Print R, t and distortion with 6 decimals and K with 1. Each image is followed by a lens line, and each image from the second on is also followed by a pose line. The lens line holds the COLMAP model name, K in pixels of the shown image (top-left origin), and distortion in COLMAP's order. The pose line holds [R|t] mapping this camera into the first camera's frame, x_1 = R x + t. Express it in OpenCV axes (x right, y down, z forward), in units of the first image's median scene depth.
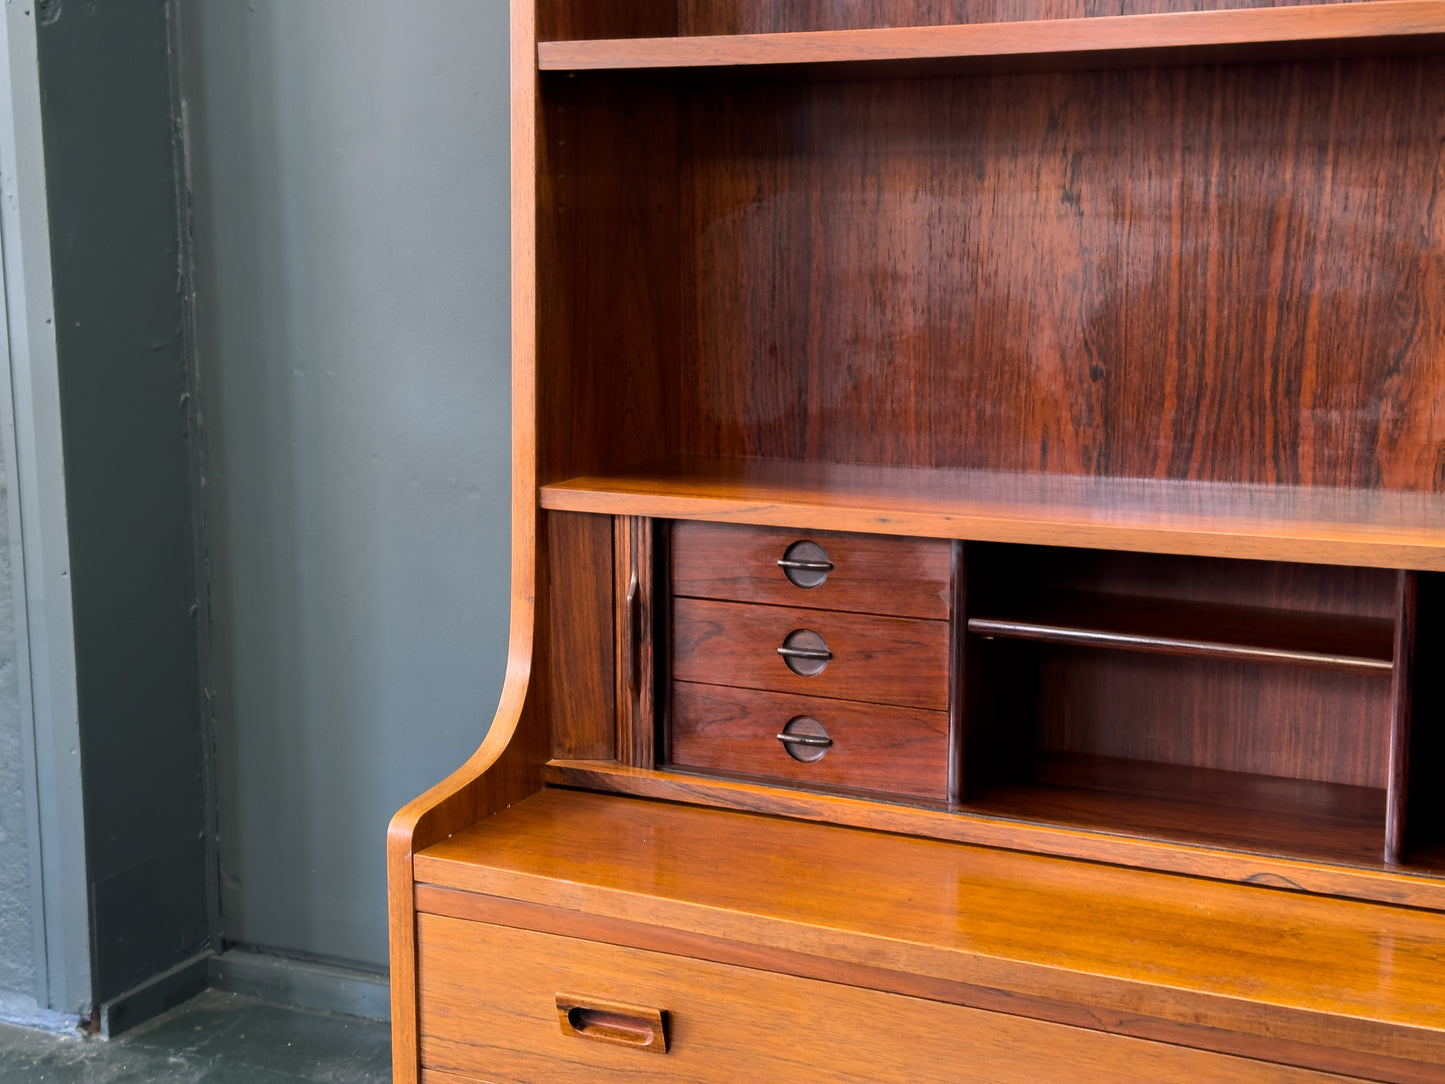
lens RADIAL K [[1998.5, 0, 736.8], [0, 1998.5, 542.4], [0, 0, 1]] dist [0.175530, -0.327733]
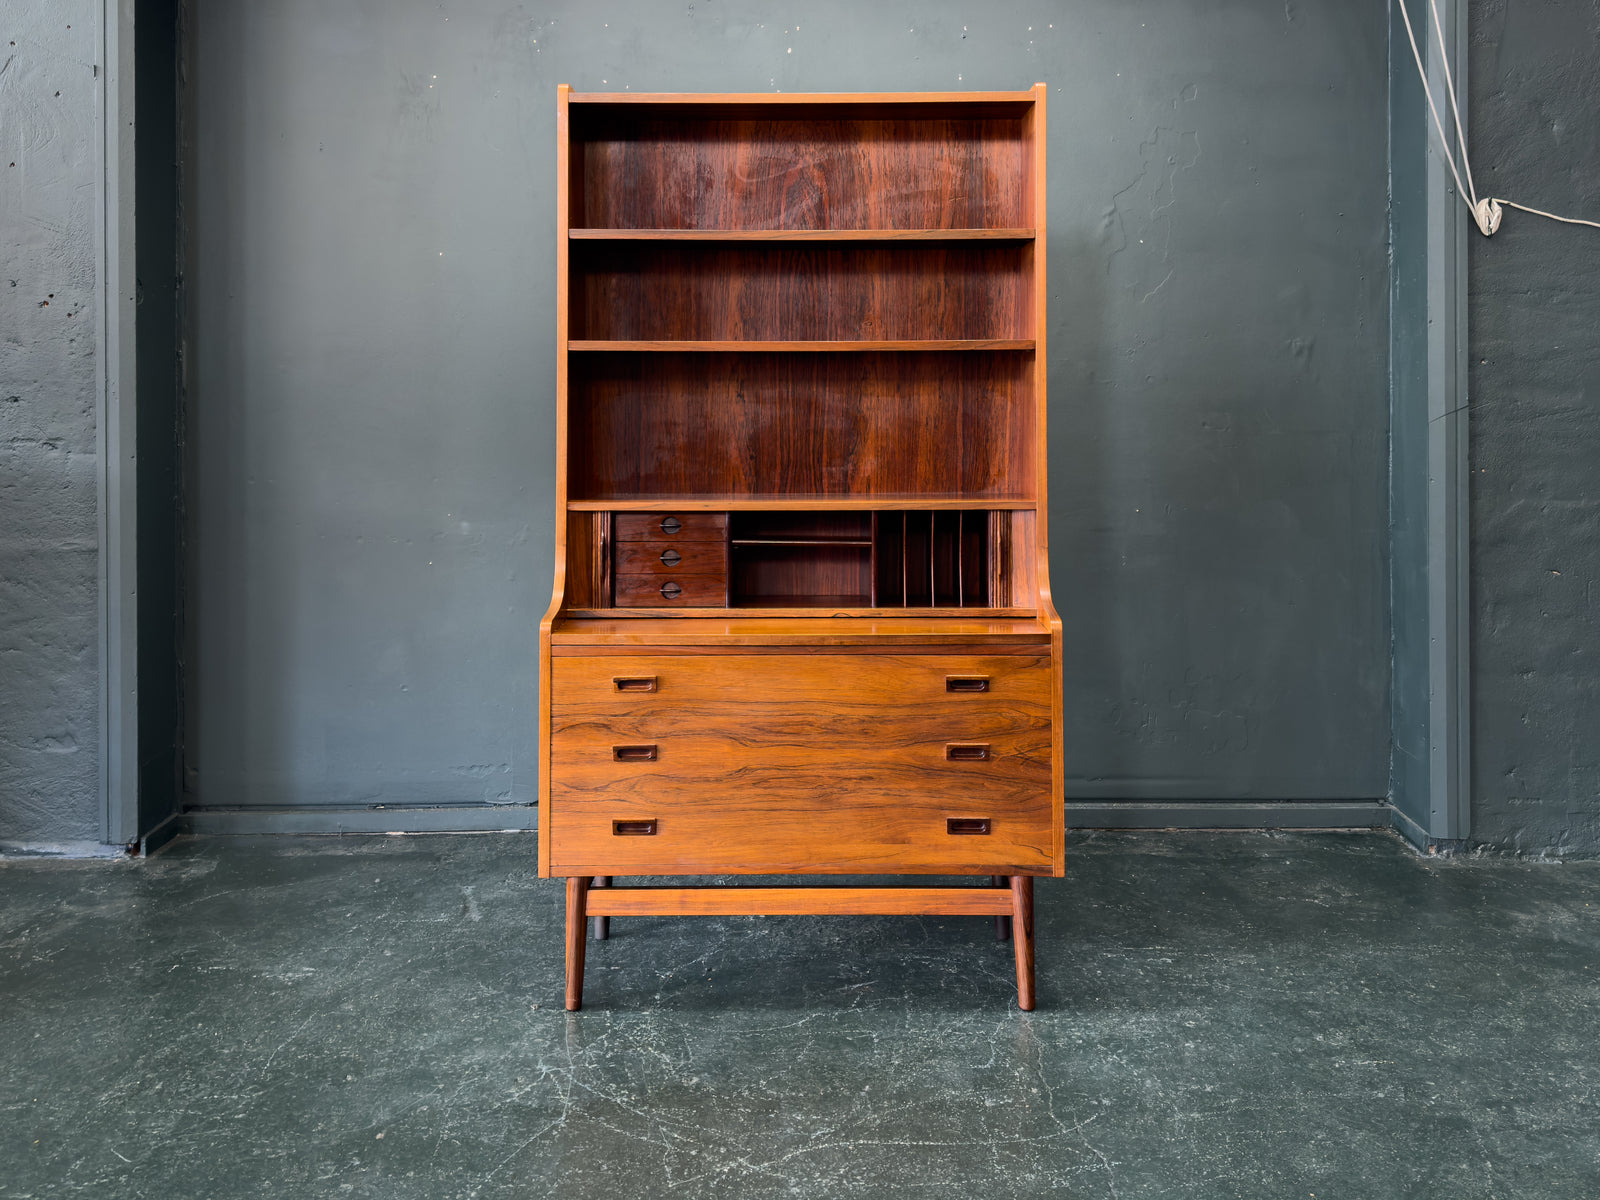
lens RADIAL K [[1468.4, 0, 806.3], [0, 1468.4, 394.8], [0, 0, 1]] dist [0.173239, -0.371405]
pose [[0.903415, 0.001469, 0.428765, -0.649304], [0.067343, 0.987097, -0.145274, 0.136949], [-0.423446, 0.160117, 0.891659, -0.899192]]
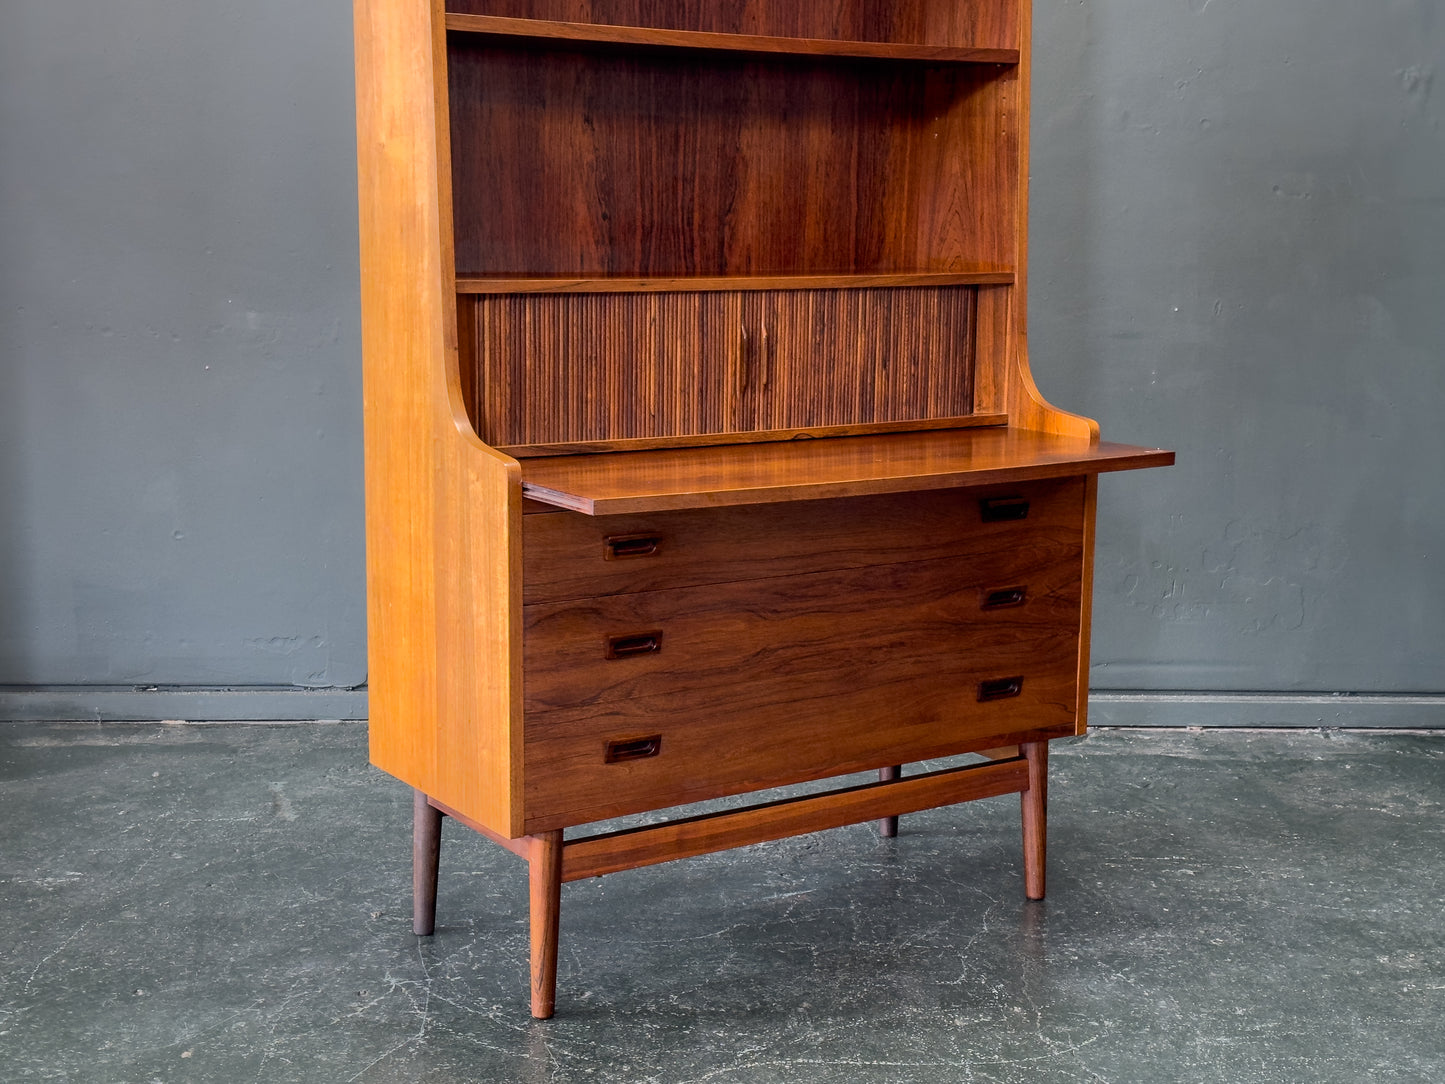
lens RADIAL K [[2065.8, 0, 730.7], [0, 2065.8, 558.9], [0, 0, 1]] dist [0.150716, -0.133255]
pose [[0.503857, -0.138805, 0.852562, -1.489803], [0.126379, 0.988229, 0.086204, 0.081497], [-0.854492, 0.064312, 0.515468, -0.077067]]
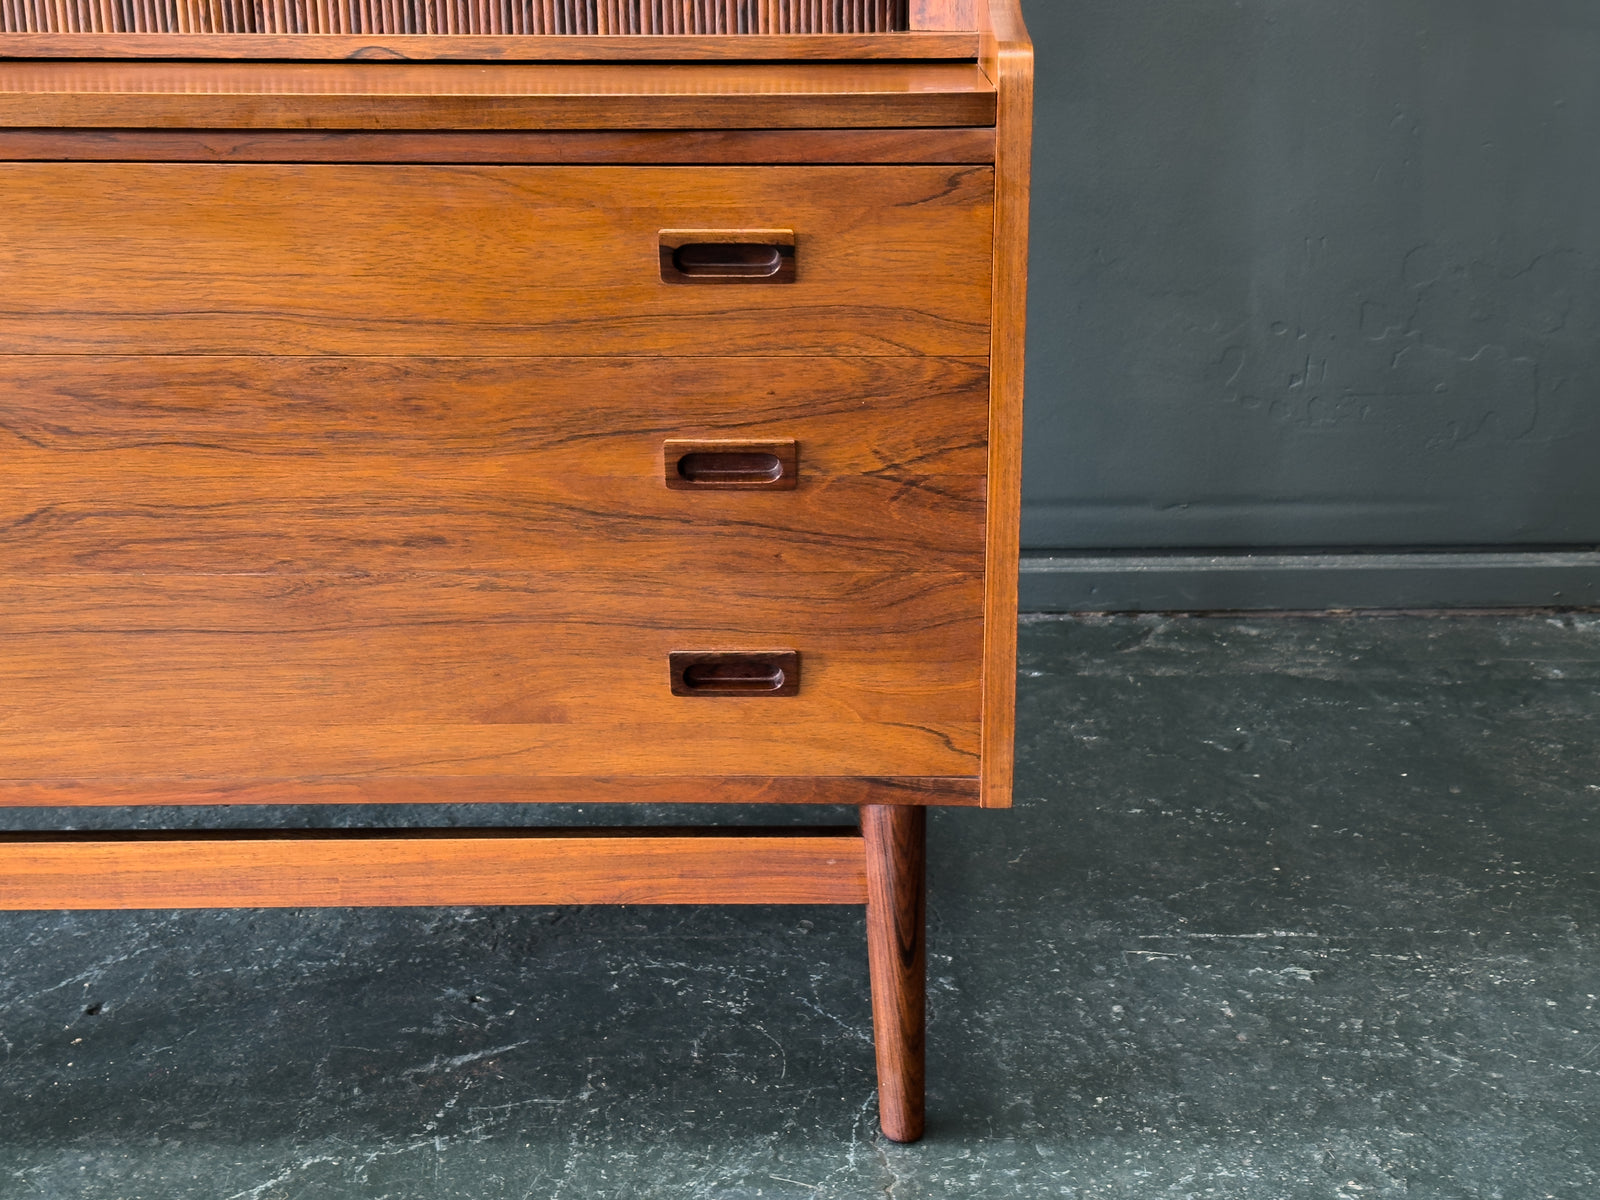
lens RADIAL K [[2239.2, 0, 809.0], [0, 2239.2, 614.0], [0, 0, 1]] dist [0.154695, -0.163113]
pose [[0.904460, -0.133219, 0.405221, -0.028745], [0.068701, 0.983073, 0.169848, 0.227695], [-0.420989, -0.125782, 0.898302, -0.112719]]
